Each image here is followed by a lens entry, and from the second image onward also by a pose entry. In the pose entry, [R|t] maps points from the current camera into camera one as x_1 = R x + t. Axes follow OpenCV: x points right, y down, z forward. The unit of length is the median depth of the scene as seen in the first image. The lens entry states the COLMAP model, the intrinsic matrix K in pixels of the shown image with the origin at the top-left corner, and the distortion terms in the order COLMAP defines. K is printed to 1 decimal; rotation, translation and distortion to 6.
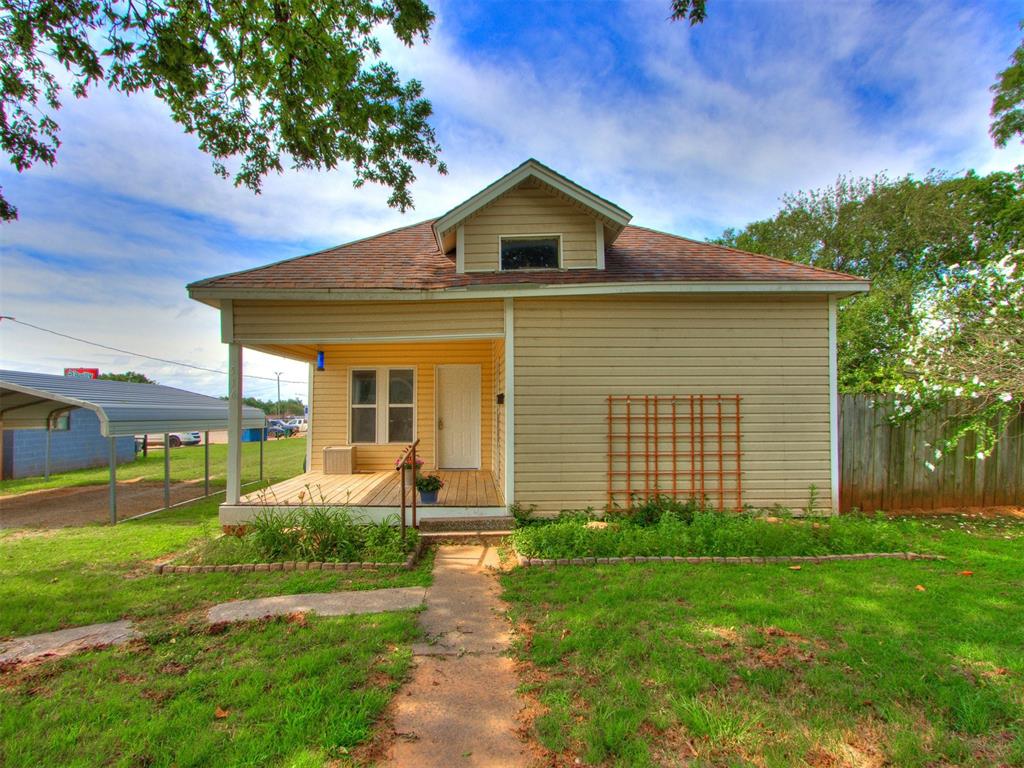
lens RADIAL K [[488.9, 0, 512.0], [0, 488.9, 384.0], [0, 0, 1]] dist [0.000622, 0.000096]
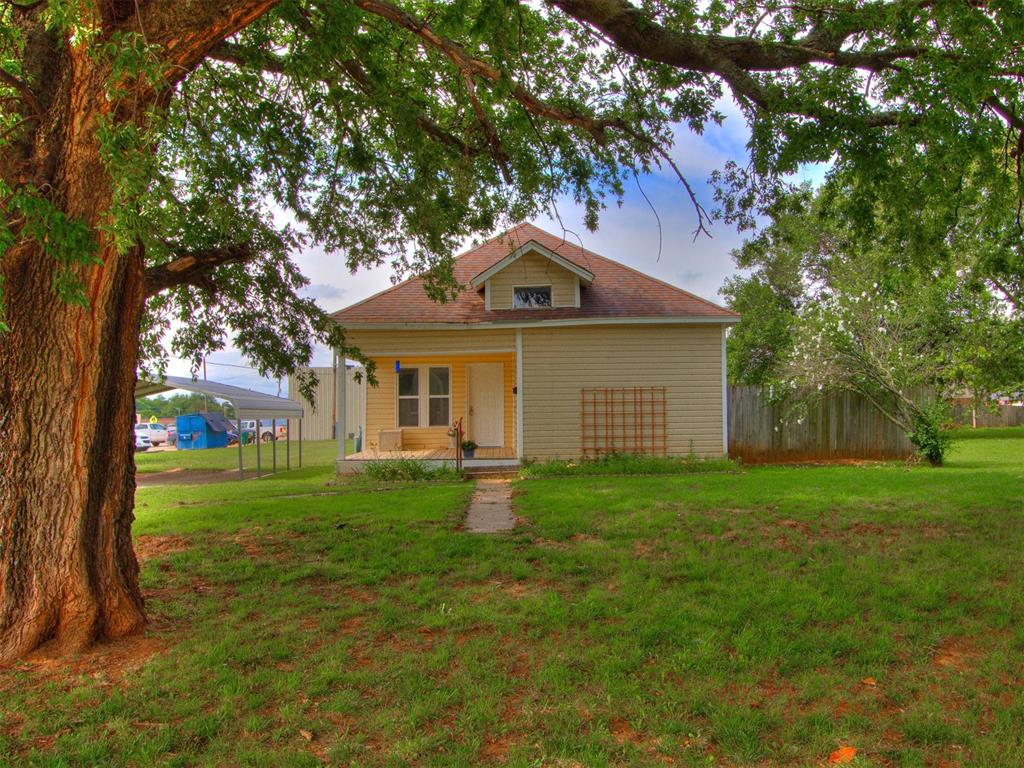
lens RADIAL K [[488.9, 0, 512.0], [0, 488.9, 384.0], [0, 0, 1]] dist [0.000622, 0.000096]
pose [[0.998752, -0.006867, -0.049480, 0.048551], [0.007709, 0.999828, 0.016855, -0.017562], [0.049356, -0.017215, 0.998633, -0.582524]]
